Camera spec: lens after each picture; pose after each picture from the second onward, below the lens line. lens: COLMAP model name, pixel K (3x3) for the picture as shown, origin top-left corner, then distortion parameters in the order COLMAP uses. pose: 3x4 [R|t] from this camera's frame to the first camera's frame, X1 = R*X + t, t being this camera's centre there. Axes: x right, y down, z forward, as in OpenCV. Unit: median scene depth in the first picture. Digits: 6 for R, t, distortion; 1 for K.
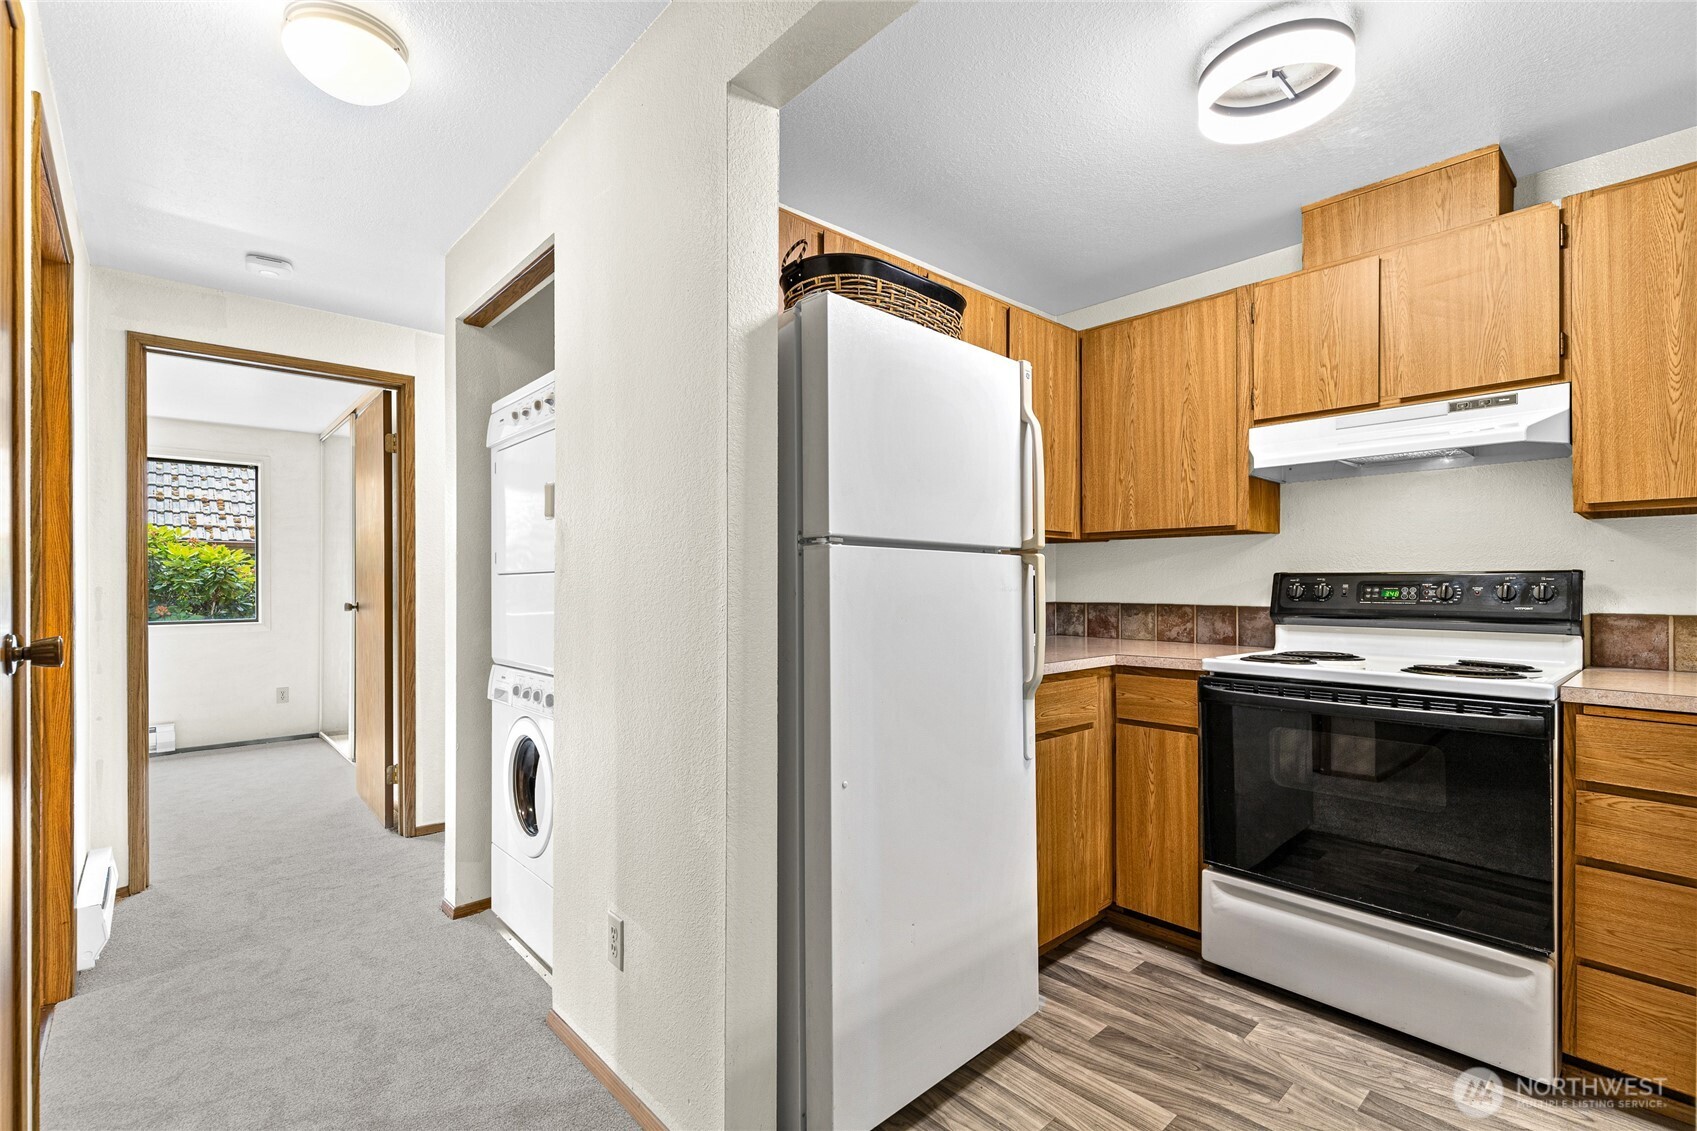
lens RADIAL K [[773.9, 0, 831.8], [0, 773.9, 577.7], [0, 0, 1]] dist [0.006433, -0.001500]
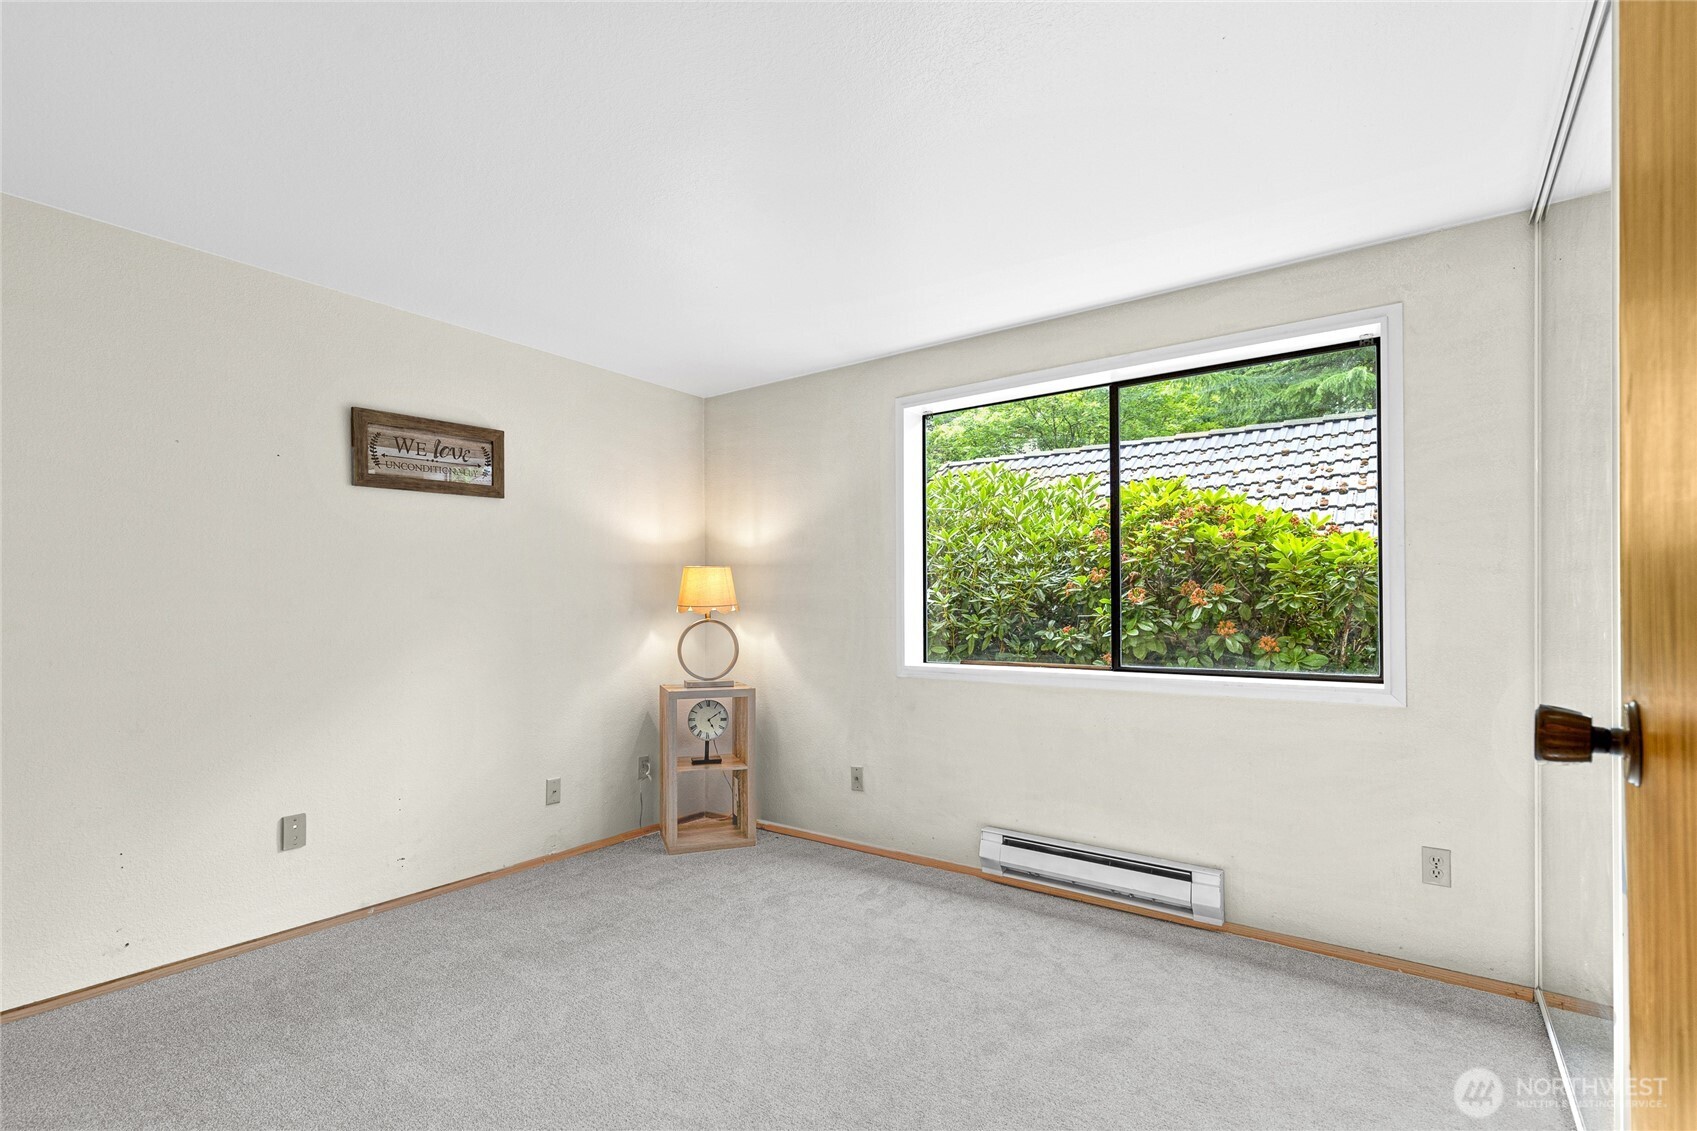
lens RADIAL K [[773.9, 0, 849.1], [0, 773.9, 603.2], [0, 0, 1]] dist [0.006433, -0.001500]
pose [[0.211908, -0.005770, -0.977273, -0.839381], [0.014214, 0.999895, -0.002821, 0.018342], [0.977186, -0.013293, 0.211968, 1.383014]]
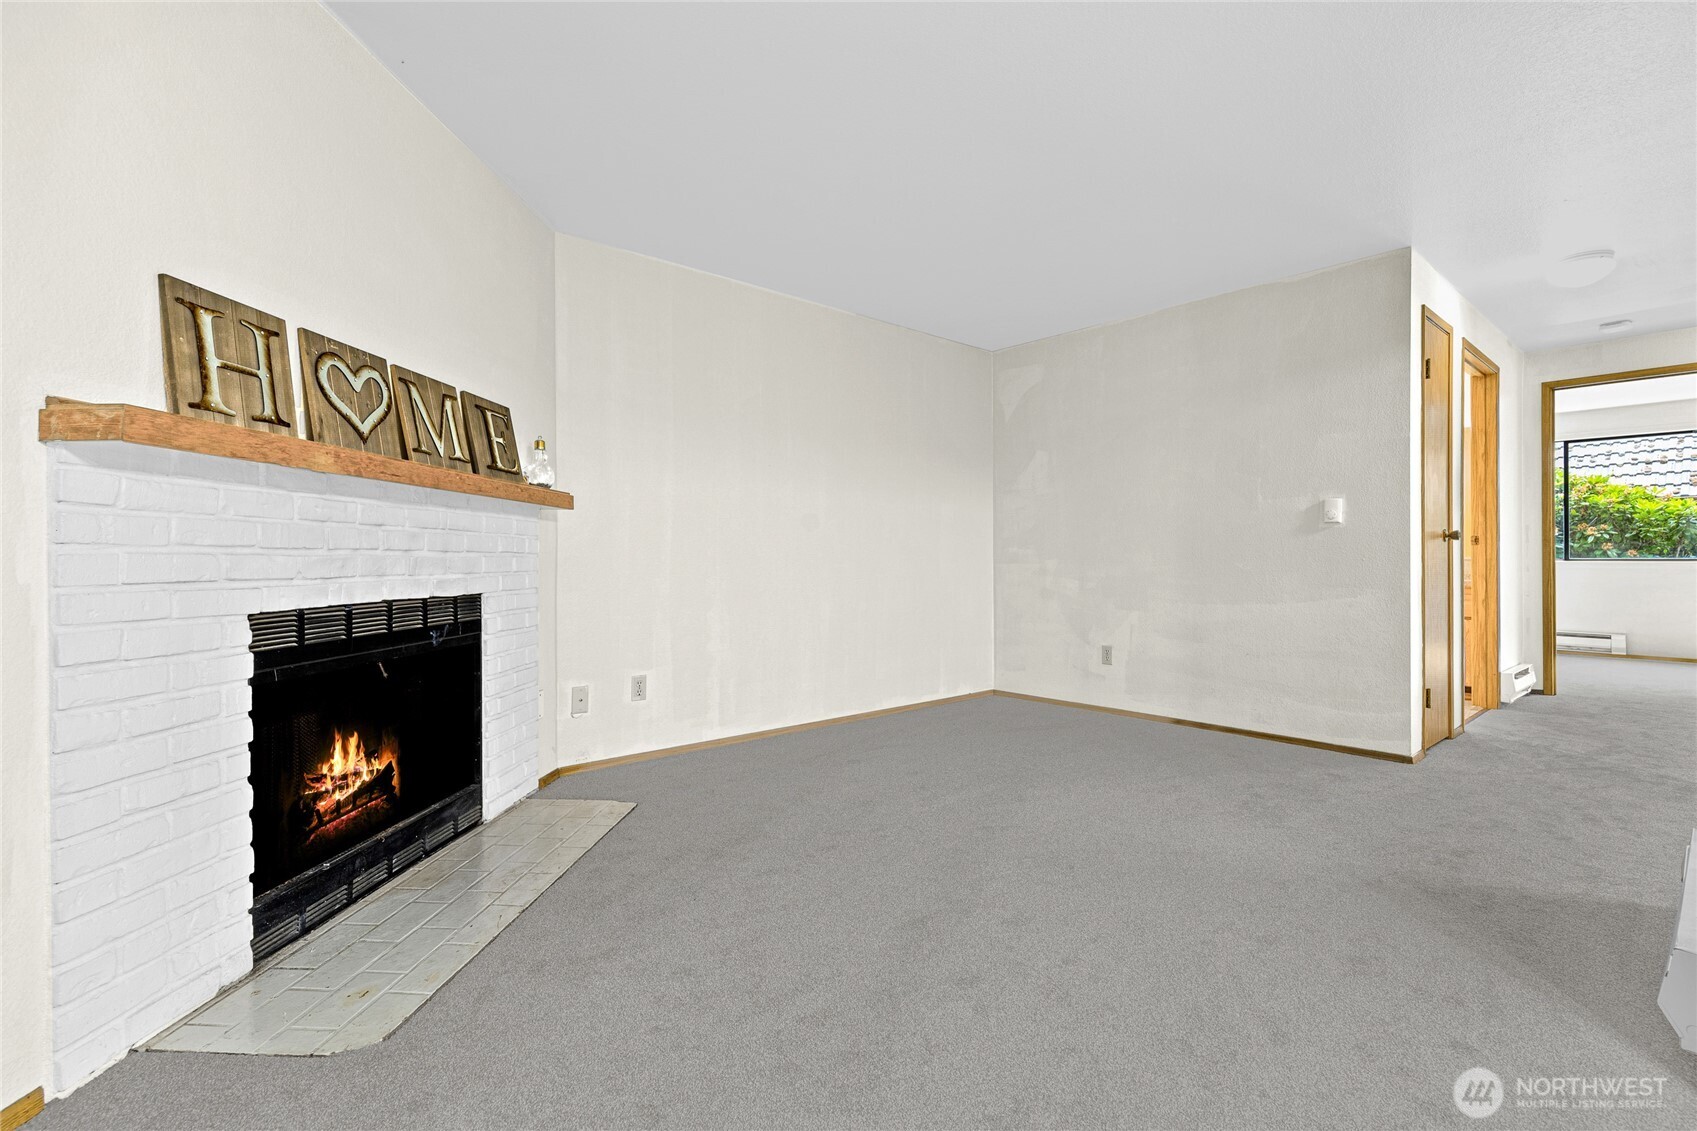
lens RADIAL K [[773.9, 0, 841.8], [0, 773.9, 563.7], [0, 0, 1]] dist [0.006433, -0.001500]
pose [[-0.008786, 0.007890, -0.999930, 1.081454], [0.014985, 0.999858, 0.007758, 0.076227], [0.999849, -0.014916, -0.008903, -0.724813]]
